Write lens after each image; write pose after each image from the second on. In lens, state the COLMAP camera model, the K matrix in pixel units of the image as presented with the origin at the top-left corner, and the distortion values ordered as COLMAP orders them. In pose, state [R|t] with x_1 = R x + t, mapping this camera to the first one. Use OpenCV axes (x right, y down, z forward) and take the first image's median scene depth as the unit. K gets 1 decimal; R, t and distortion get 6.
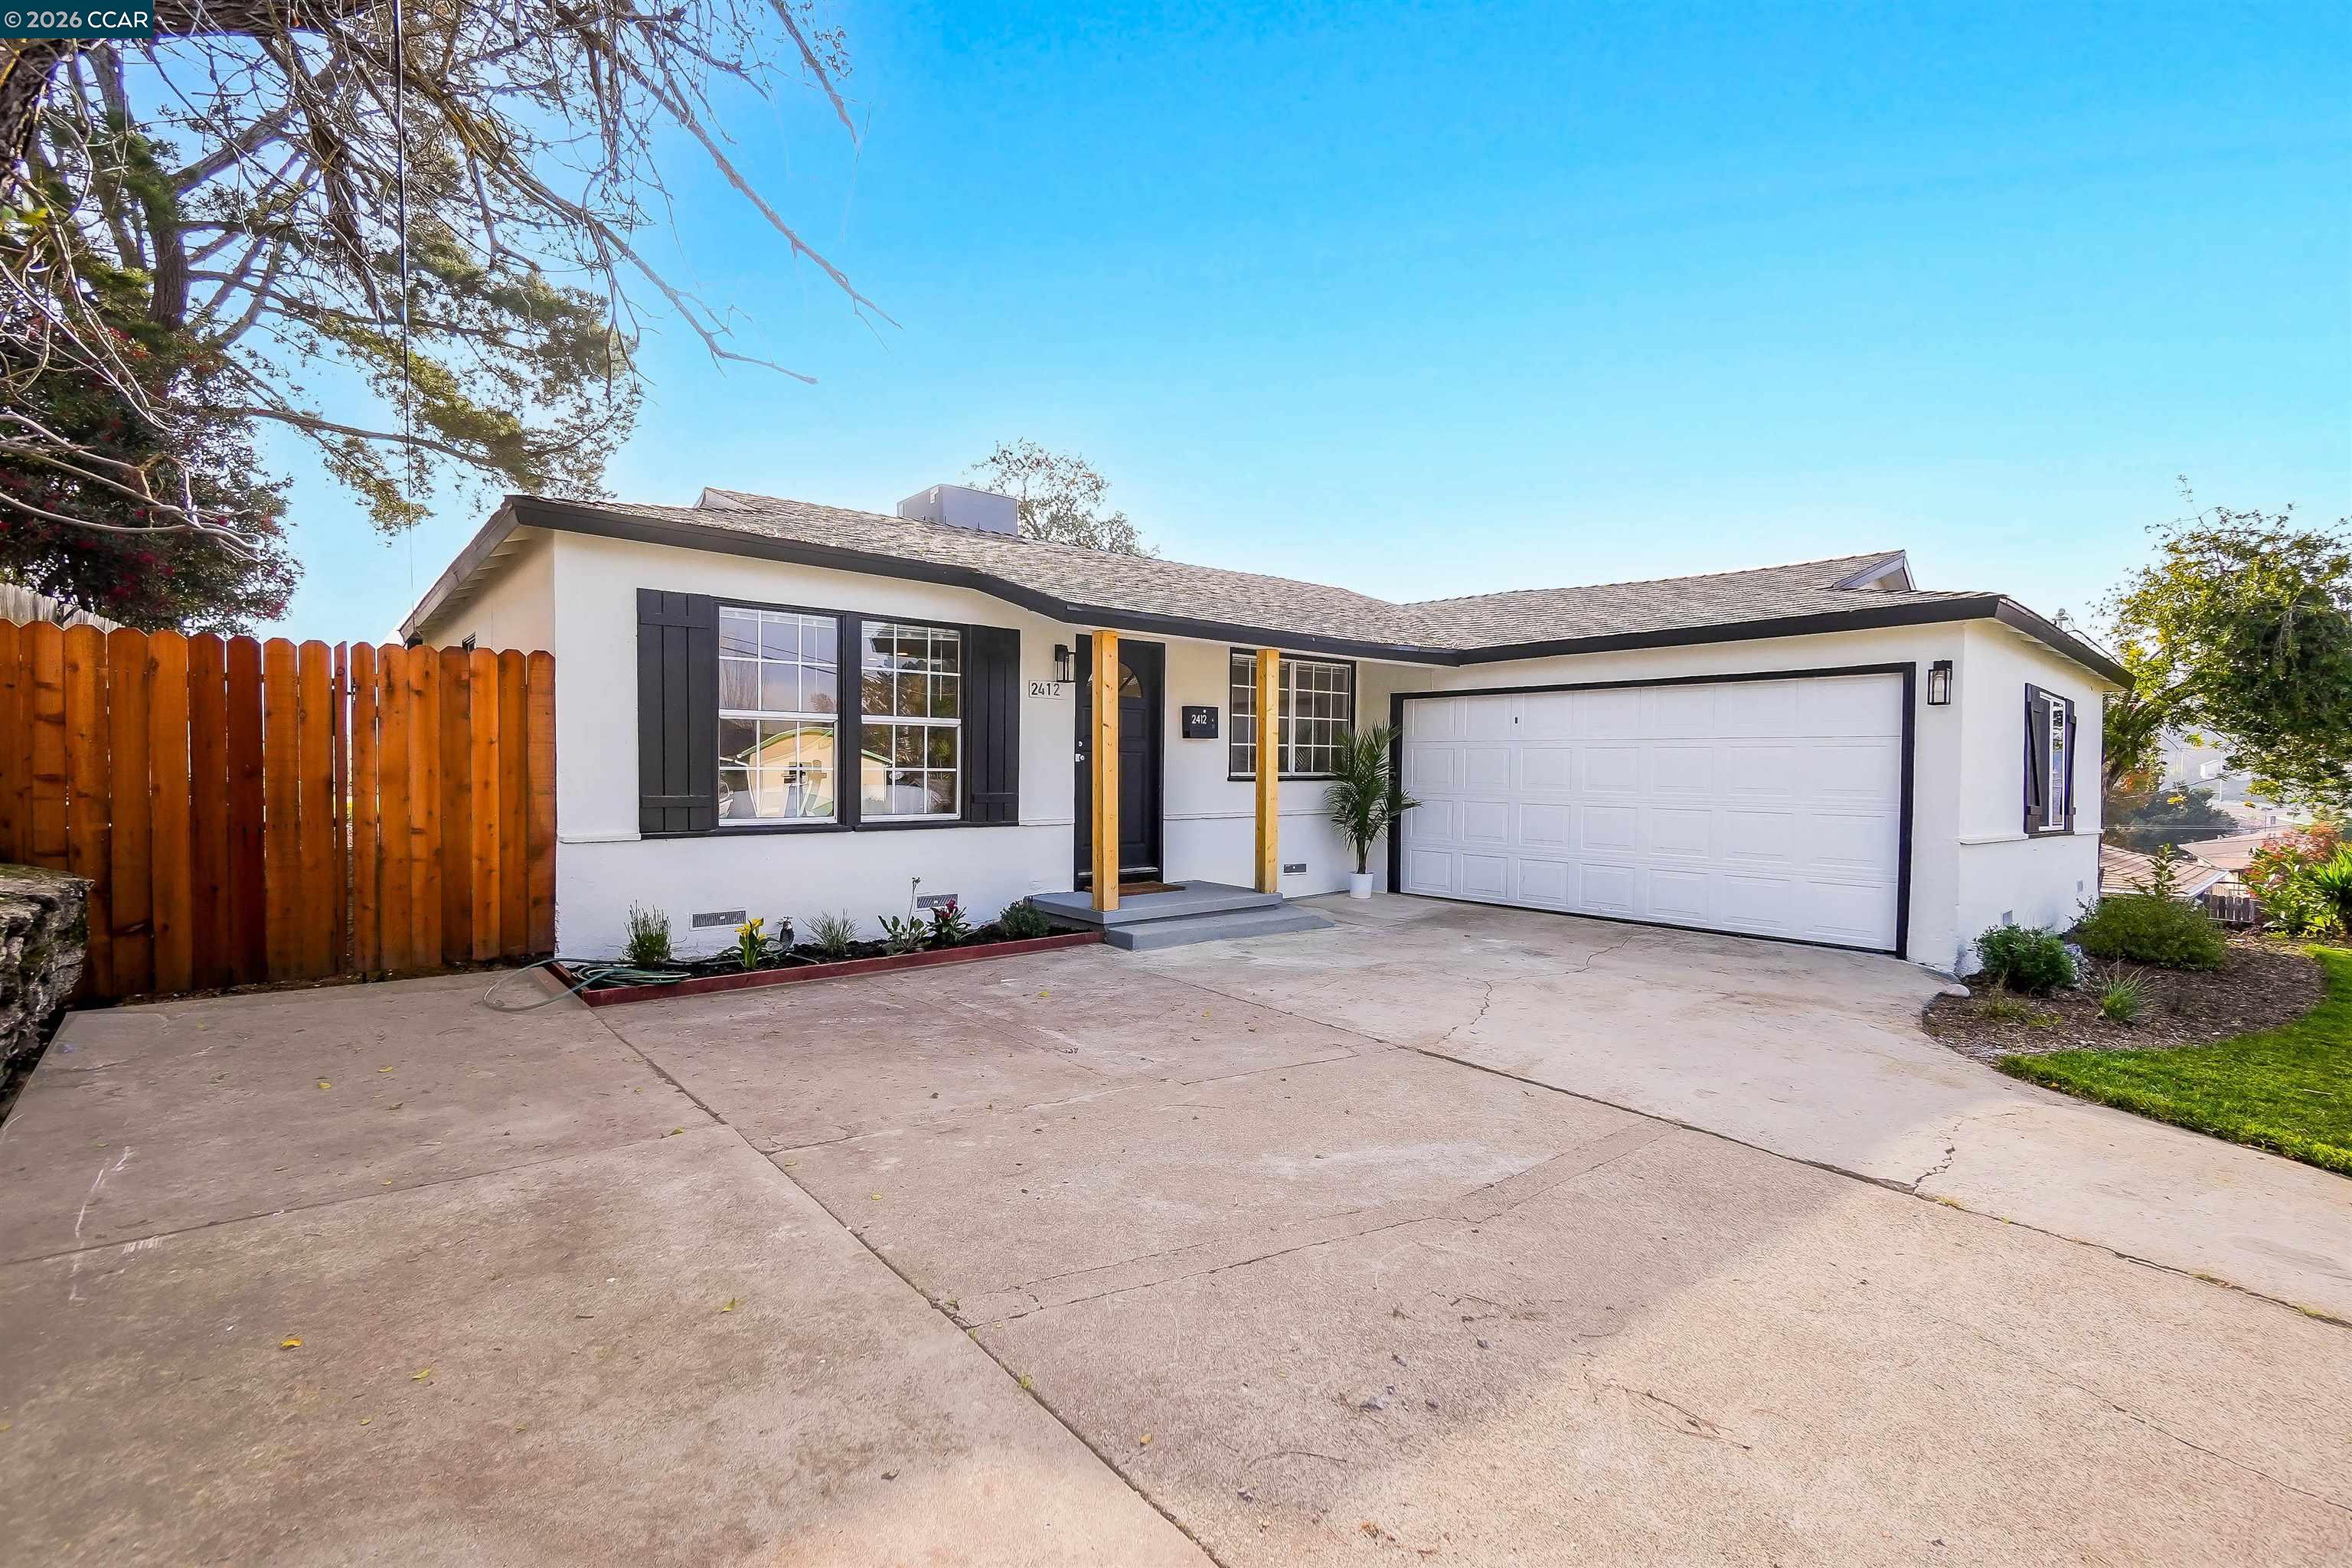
lens RADIAL K [[1033.6, 0, 1183.2], [0, 1033.6, 771.1], [0, 0, 1]] dist [-0.002096, 0.000259]
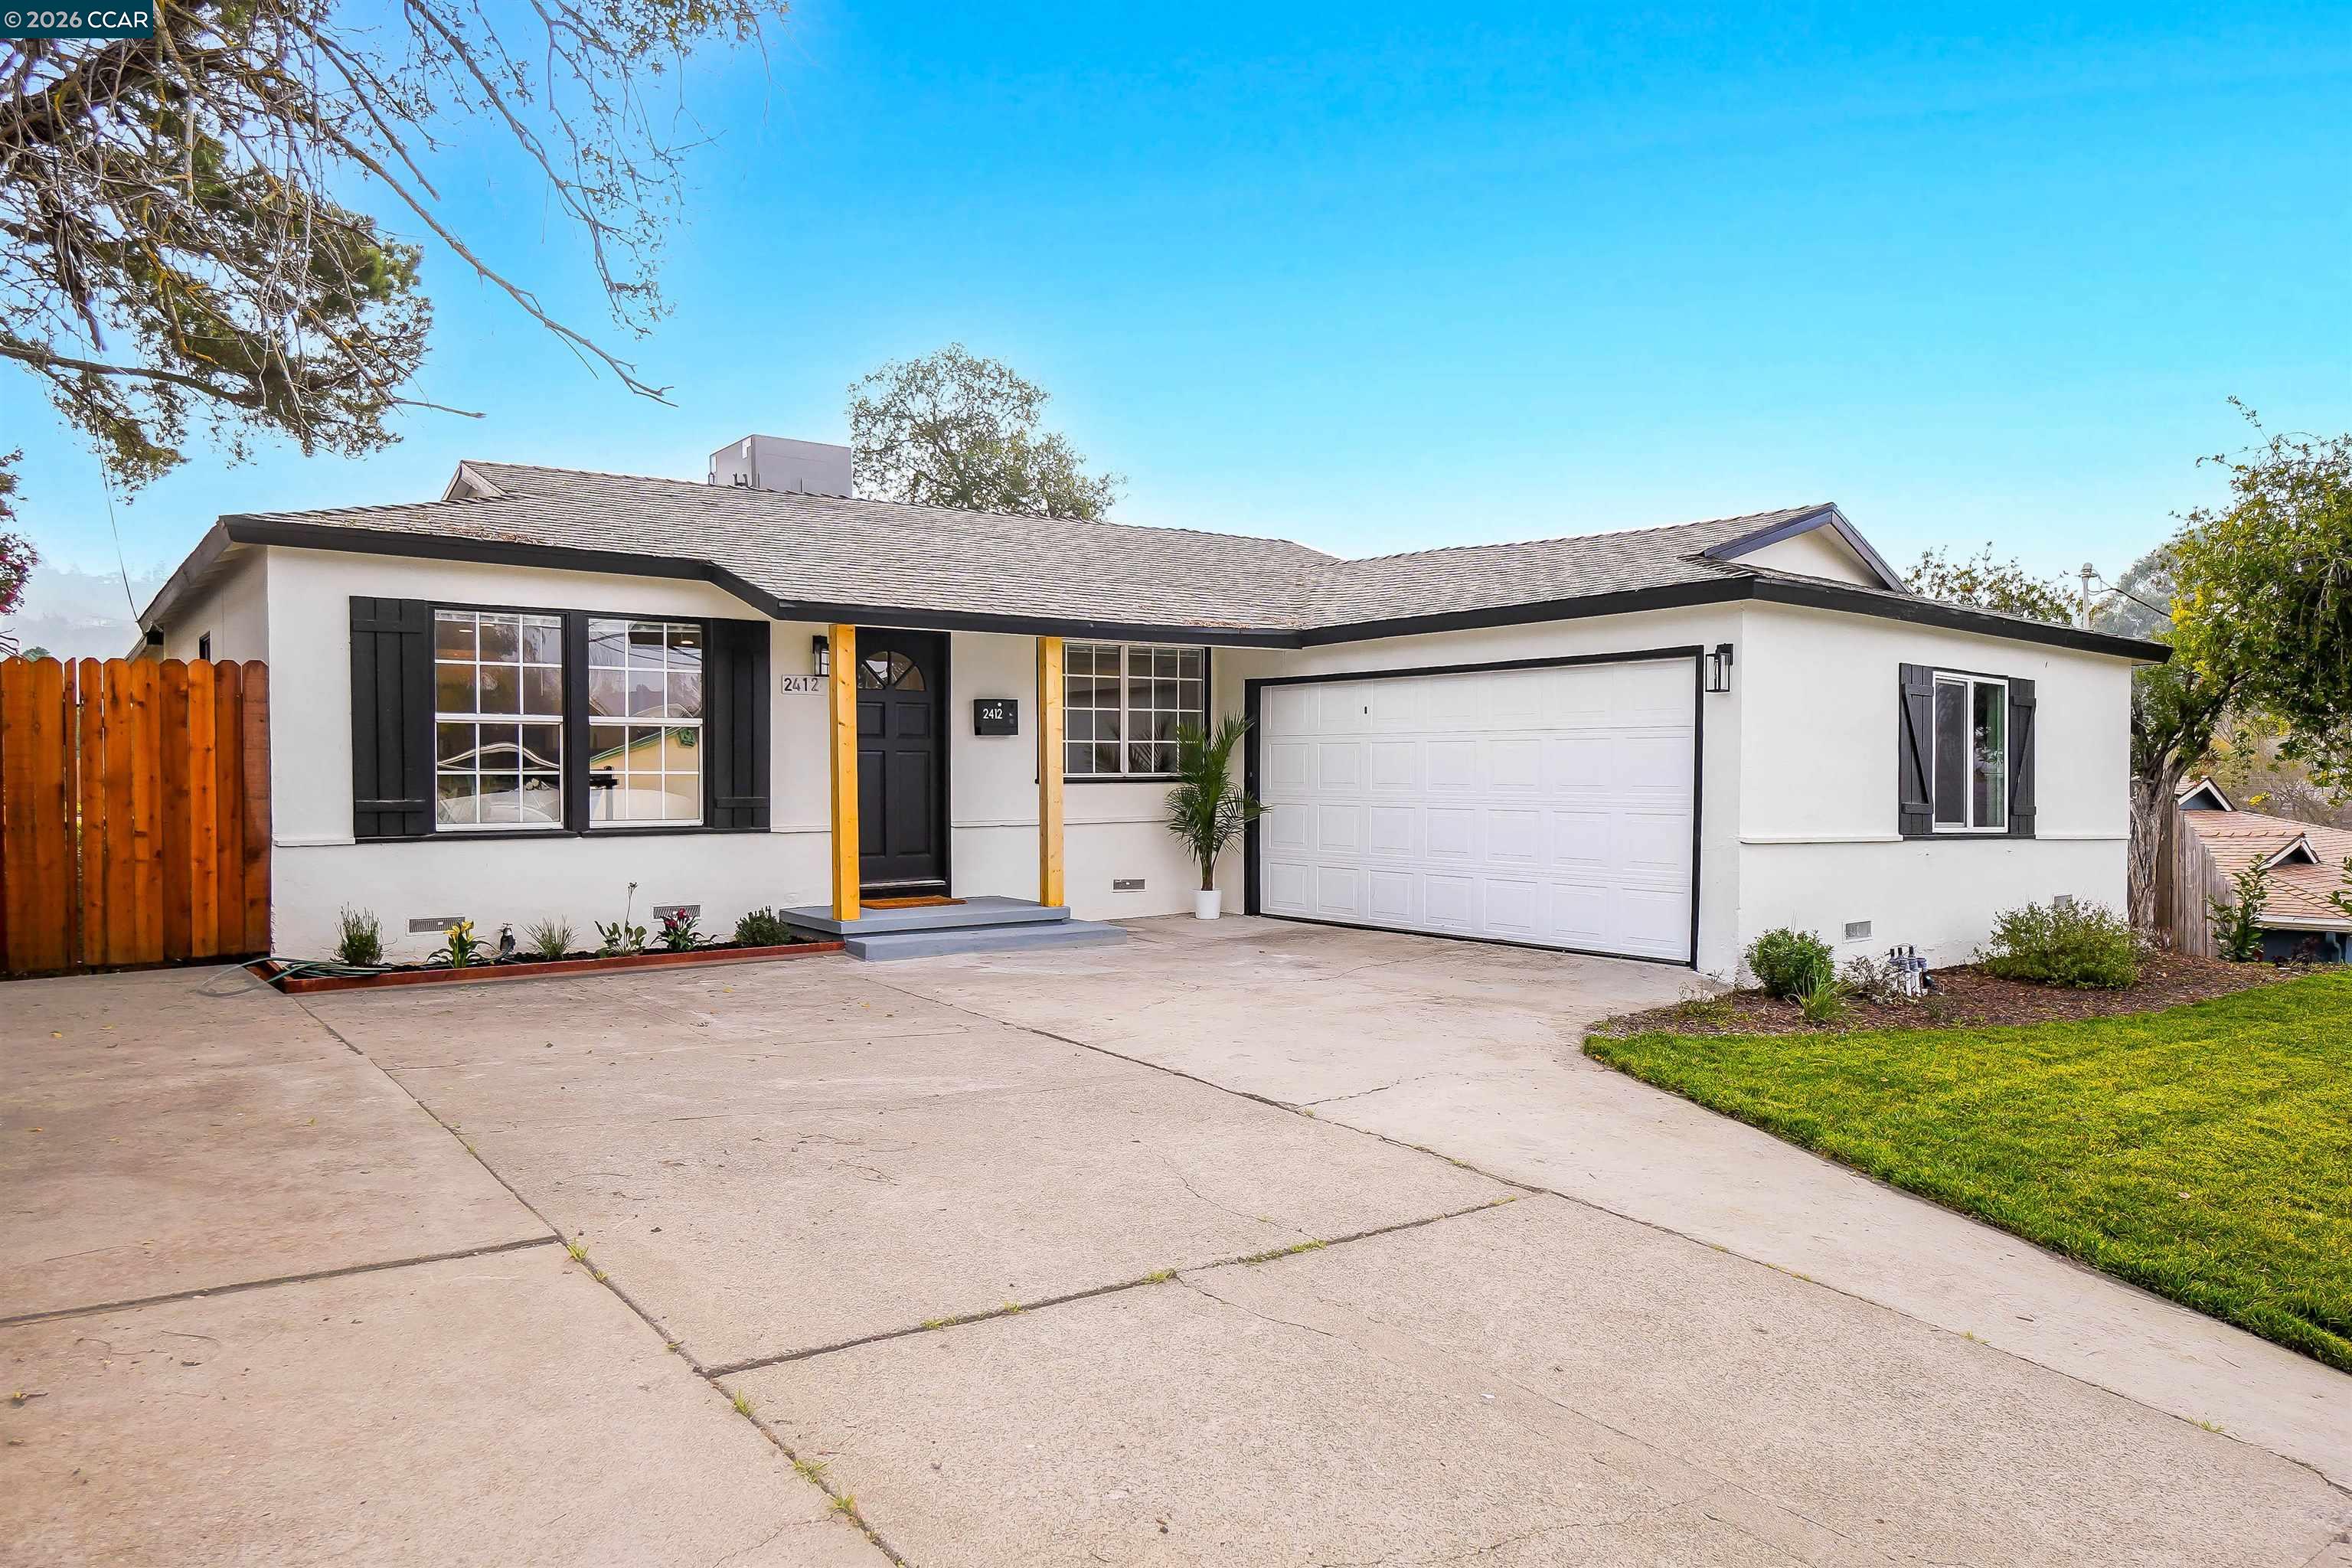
lens RADIAL K [[1545.1, 0, 1174.2], [0, 1545.1, 771.6], [0, 0, 1]] dist [0.005499, -0.000353]
pose [[0.997464, -0.009295, -0.070559, 0.356386], [0.009050, 0.999952, -0.003789, 0.007881], [0.070591, 0.003140, 0.997500, -0.424273]]
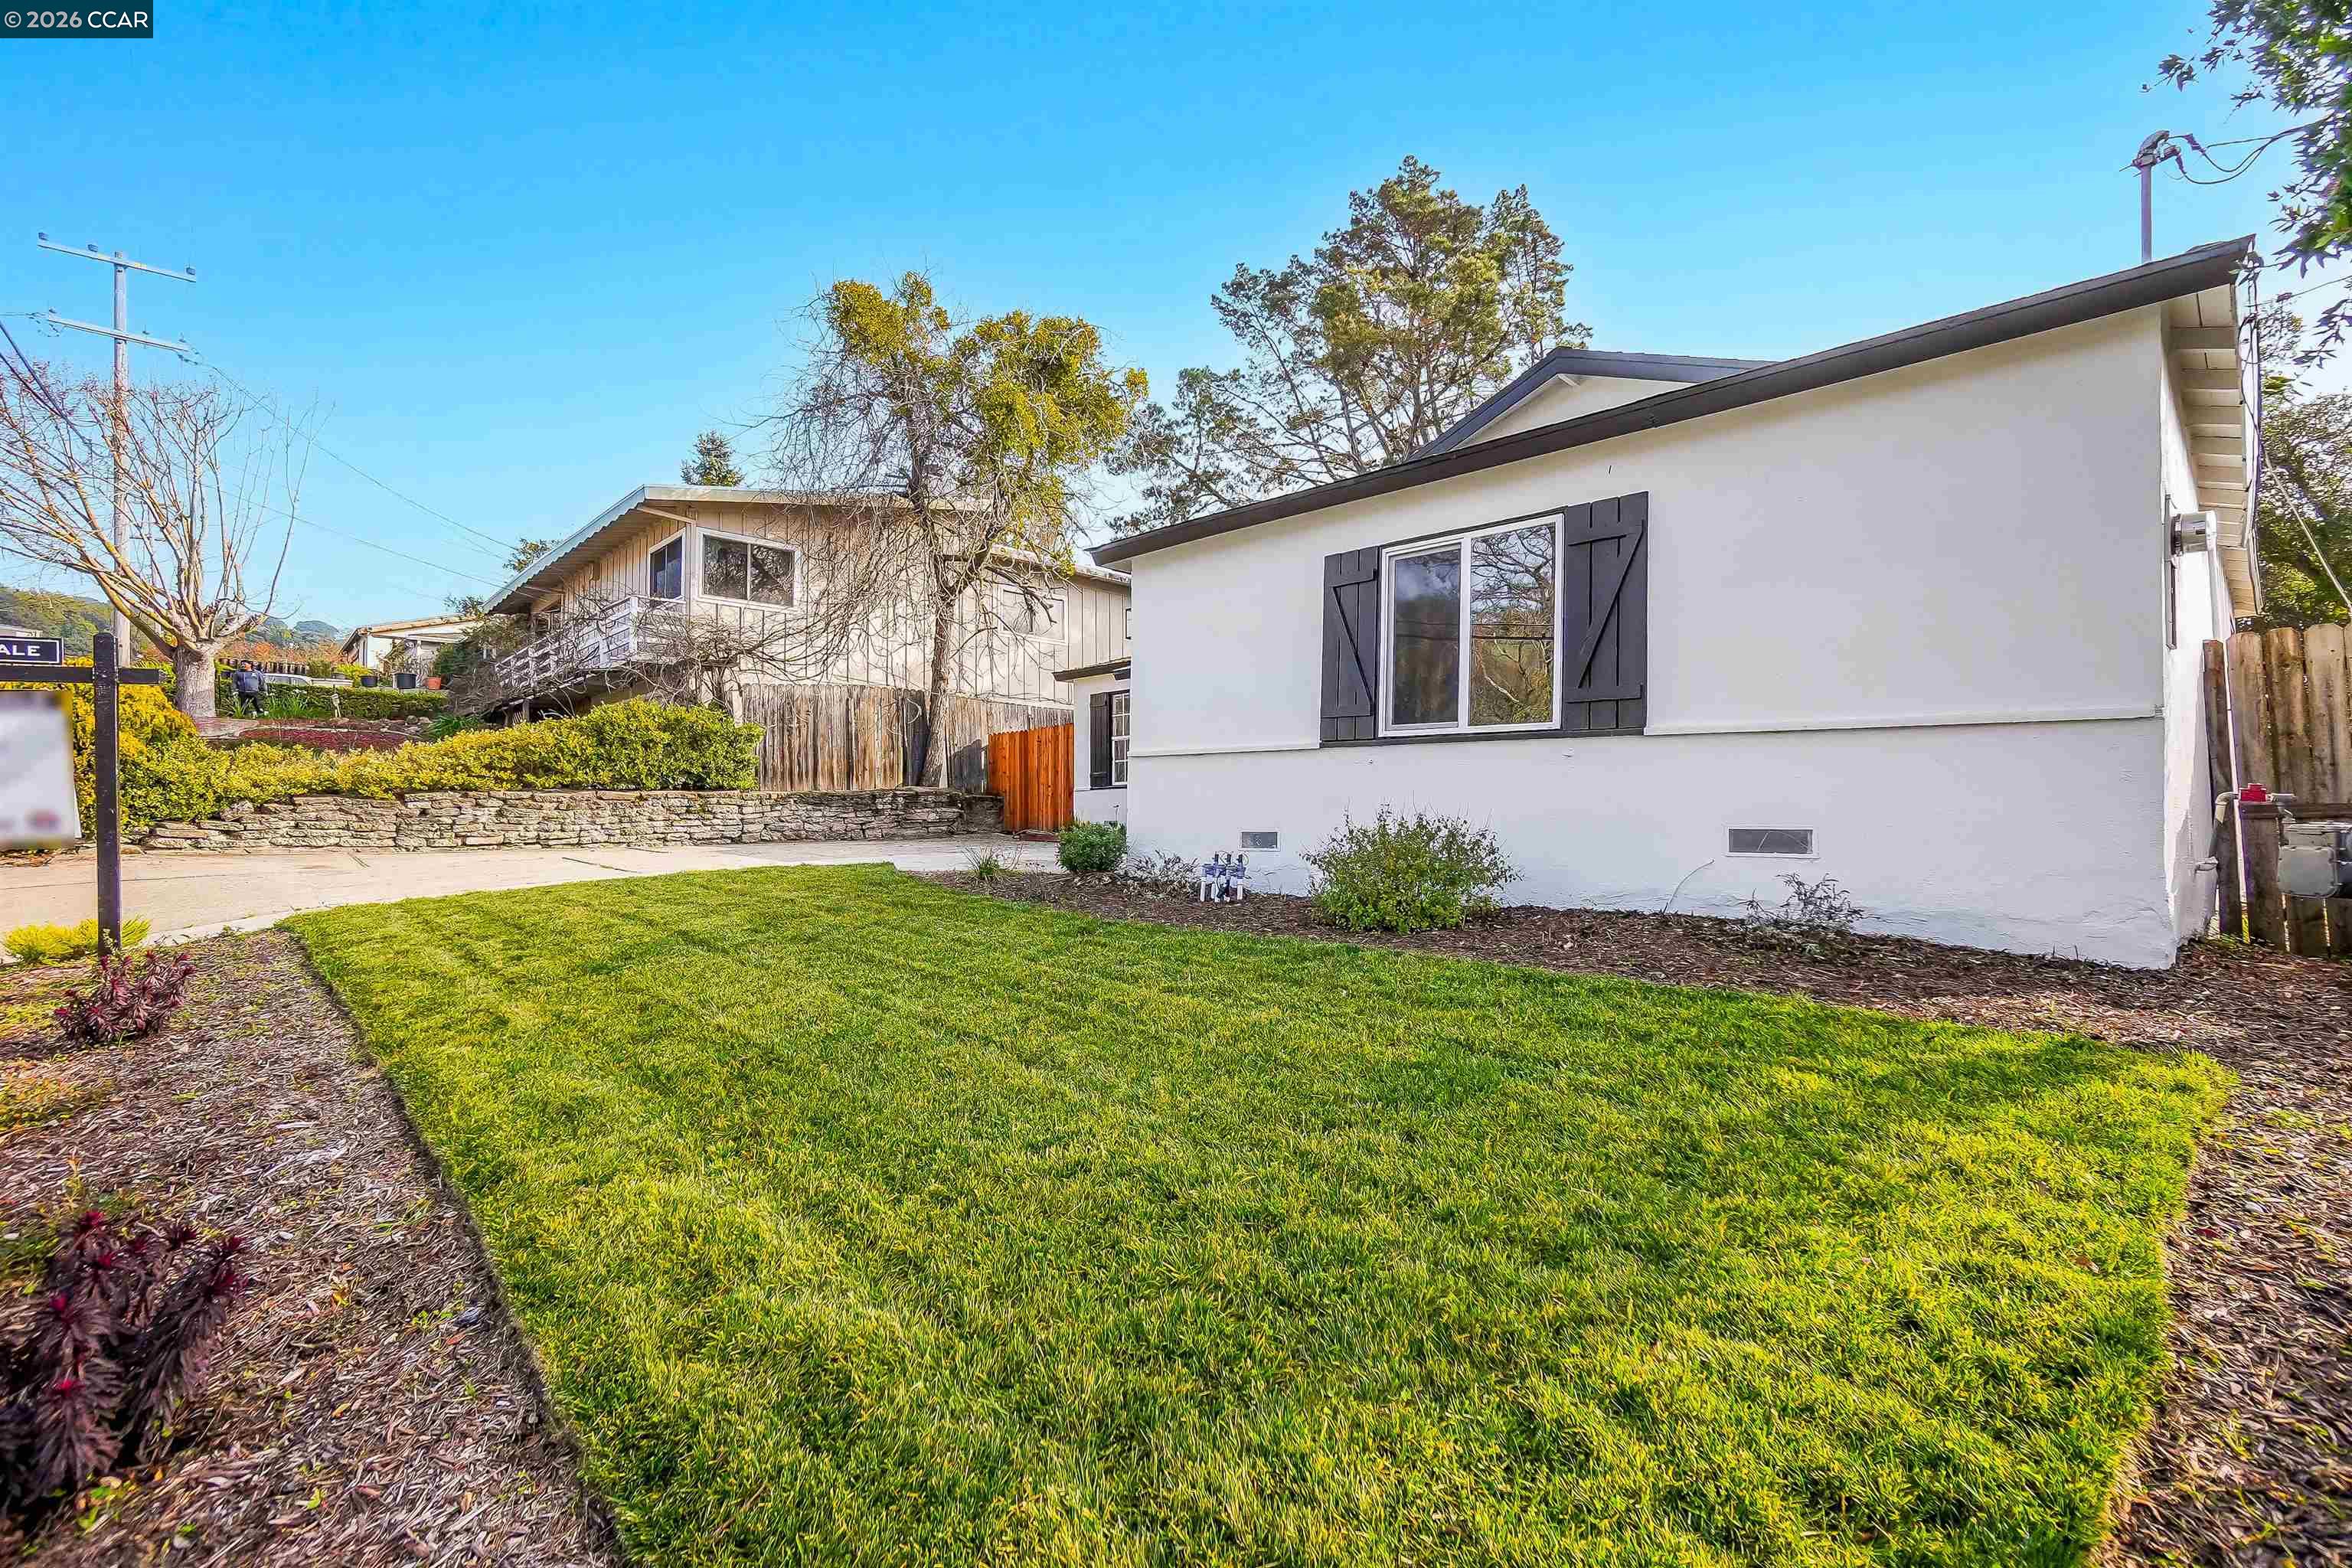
lens RADIAL K [[1033.6, 0, 1183.2], [0, 1033.6, 771.1], [0, 0, 1]] dist [-0.002096, 0.000259]
pose [[0.056091, -0.057421, -0.996773, 1.926665], [0.000414, 0.998346, -0.057489, 0.154816], [0.998426, 0.002812, 0.056022, 1.006476]]
